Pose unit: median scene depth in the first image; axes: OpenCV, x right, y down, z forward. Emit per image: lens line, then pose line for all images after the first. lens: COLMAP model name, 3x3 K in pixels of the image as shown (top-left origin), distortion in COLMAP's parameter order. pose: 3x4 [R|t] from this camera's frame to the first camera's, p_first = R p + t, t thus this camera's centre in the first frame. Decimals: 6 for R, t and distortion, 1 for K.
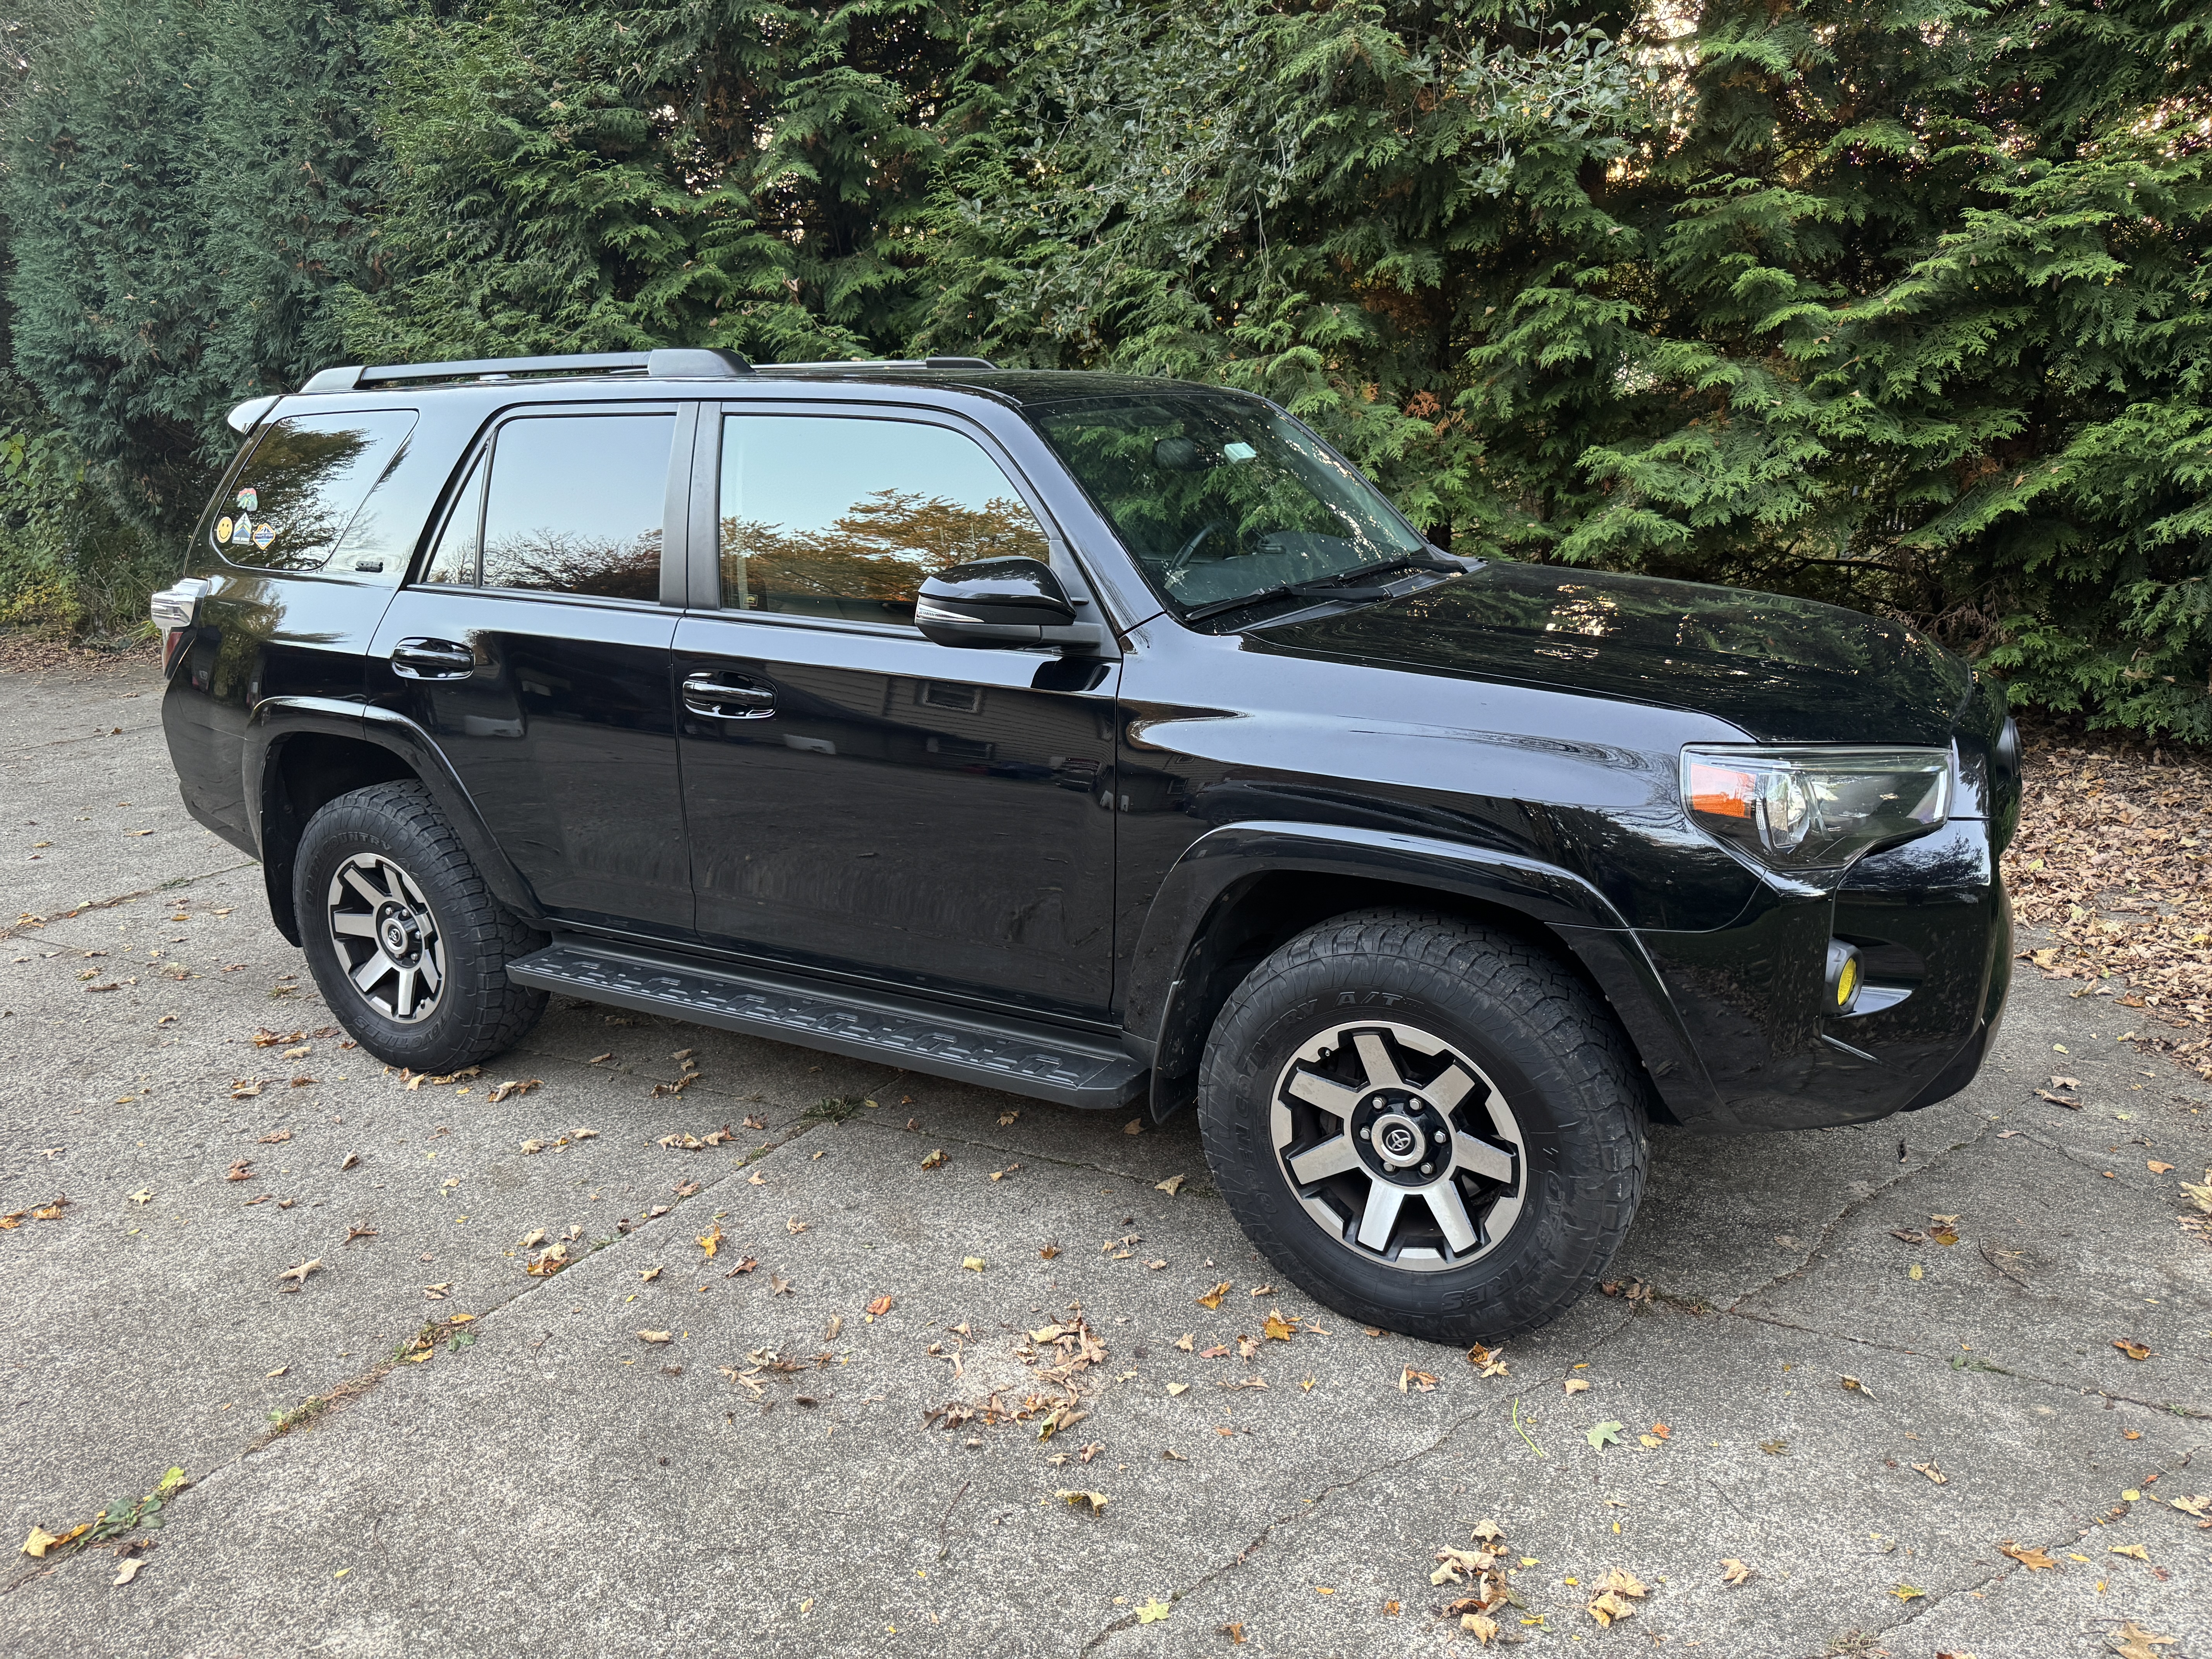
lens RADIAL K [[1522.1, 0, 1106.0], [0, 1522.1, 829.5], [0, 0, 1]] dist [-0.008289, 0.001861]
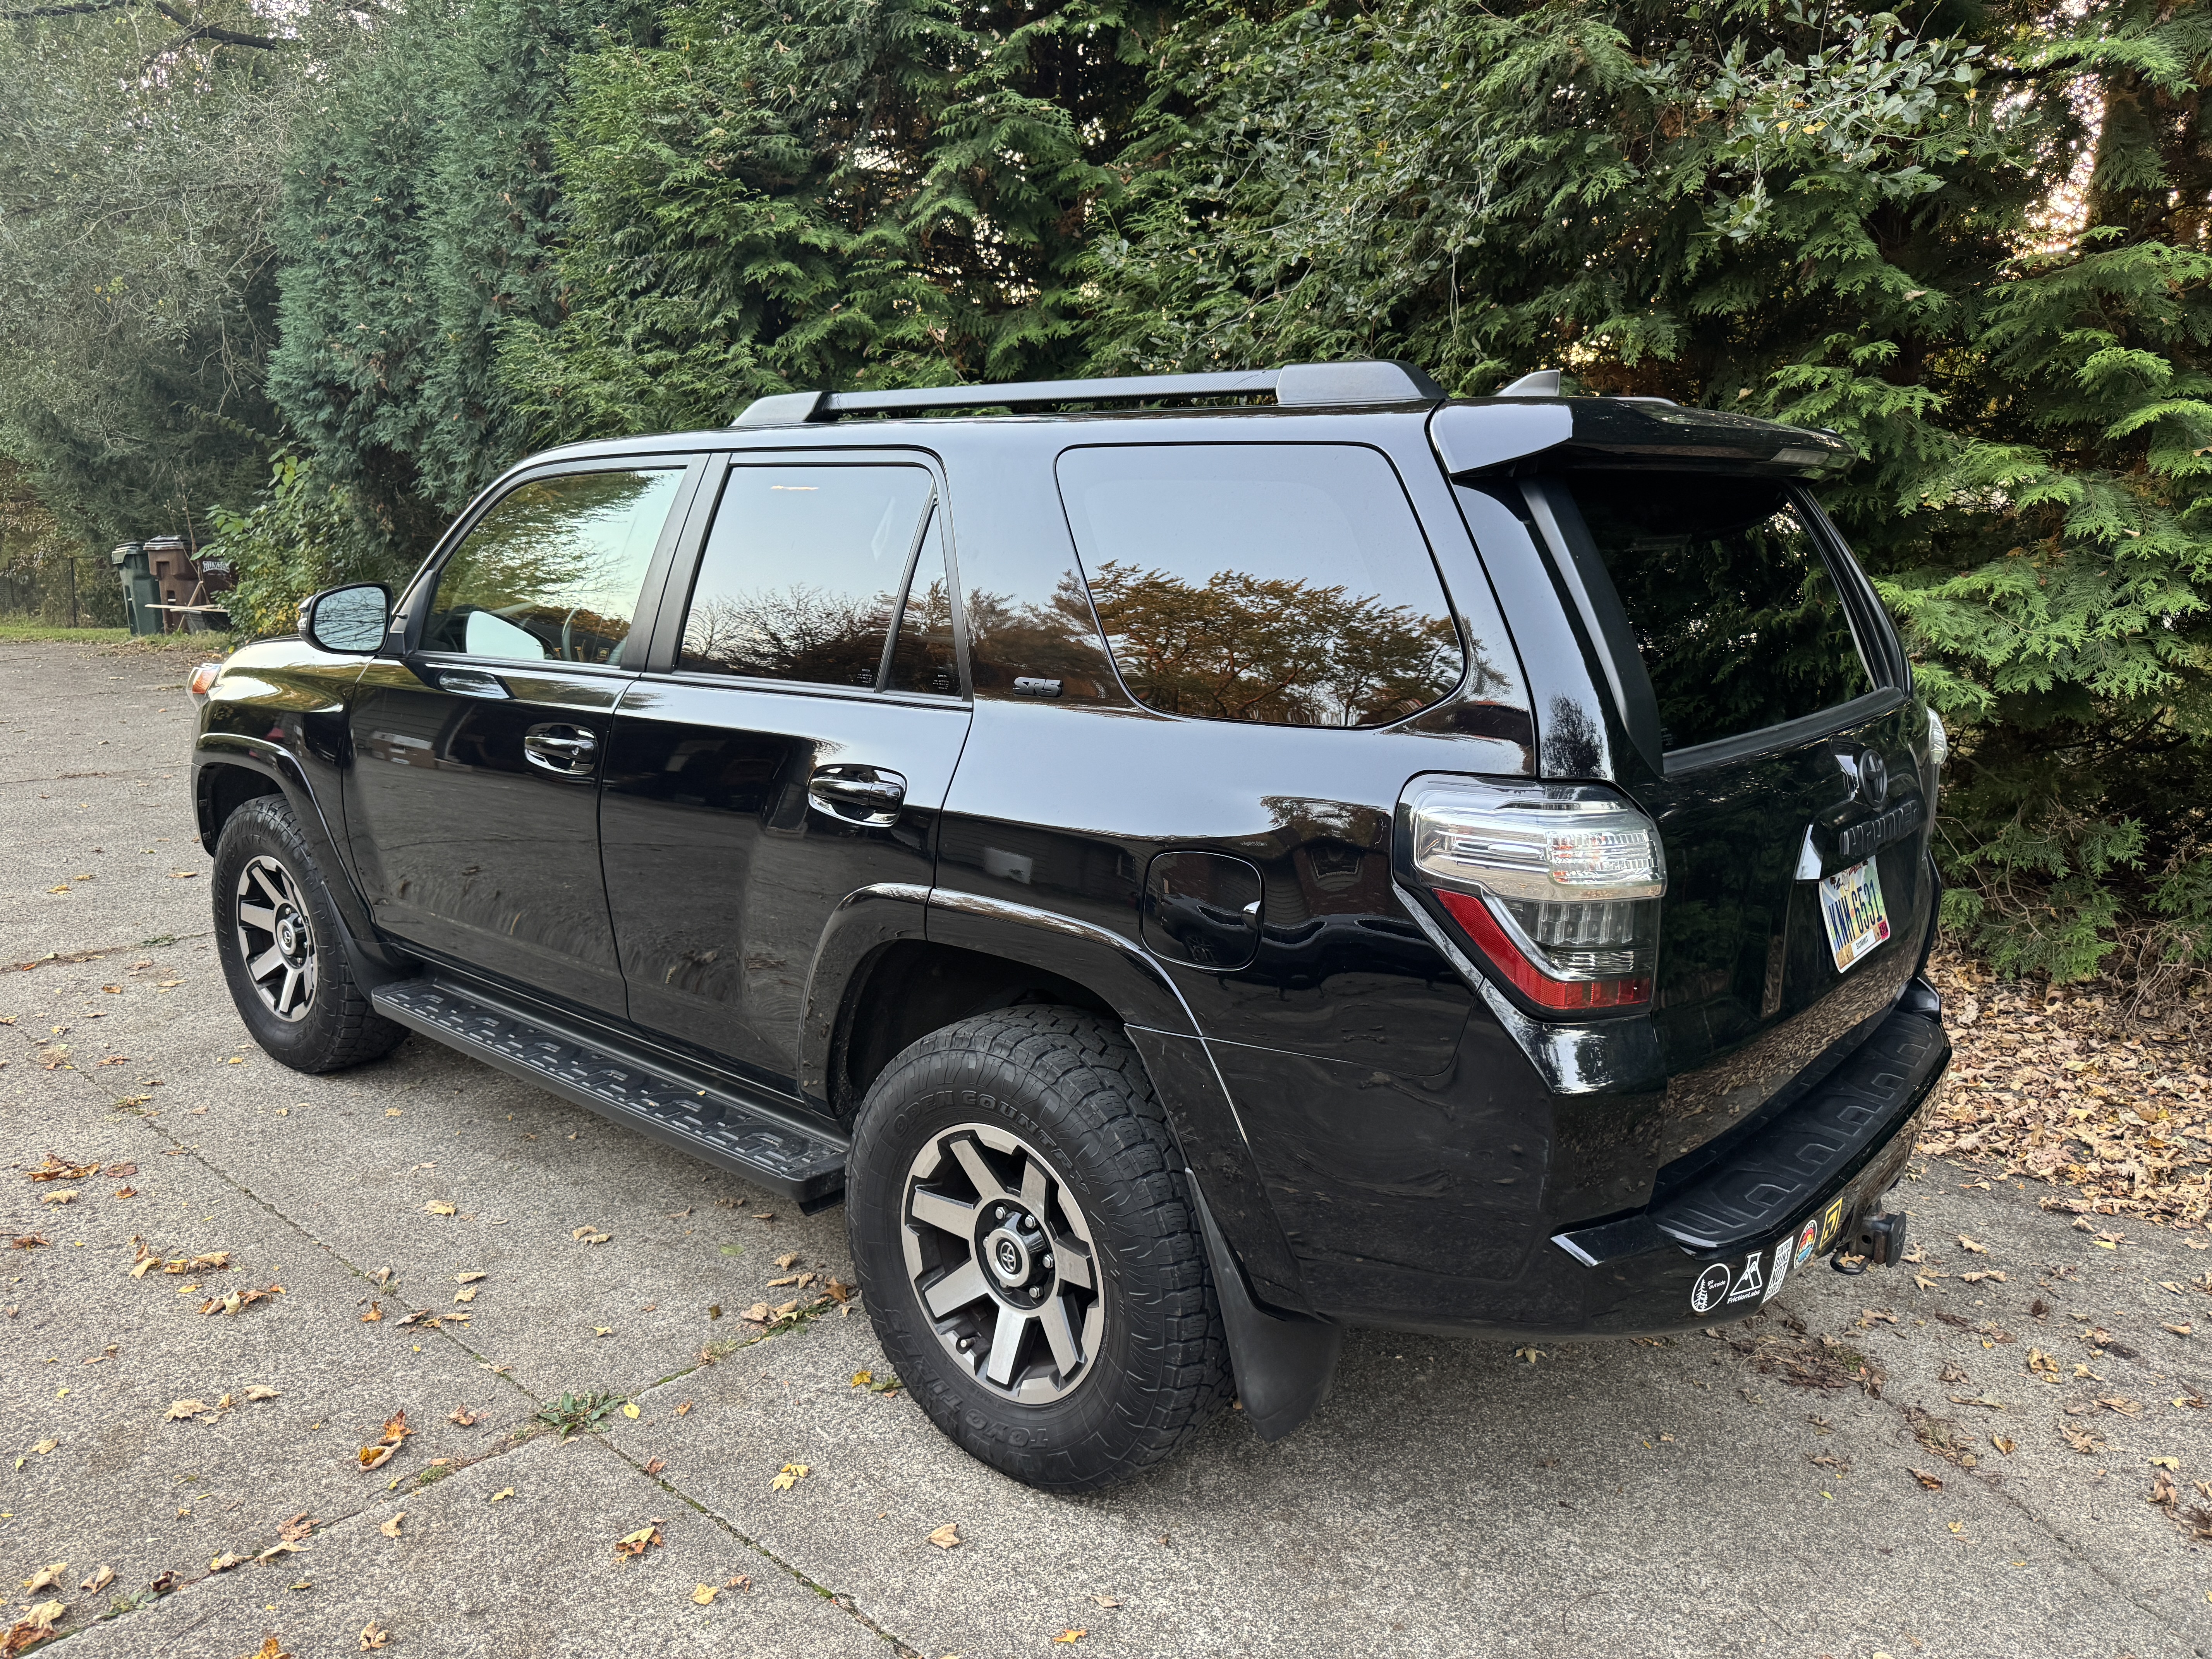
lens RADIAL K [[1552.7, 0, 1106.0], [0, 1552.7, 829.5], [0, 0, 1]] dist [-0.001813, -0.003058]
pose [[0.977657, 0.098469, -0.185716, 0.105832], [-0.108441, 0.993115, -0.044299, -0.050367], [0.180076, 0.063448, 0.981604, 0.179497]]
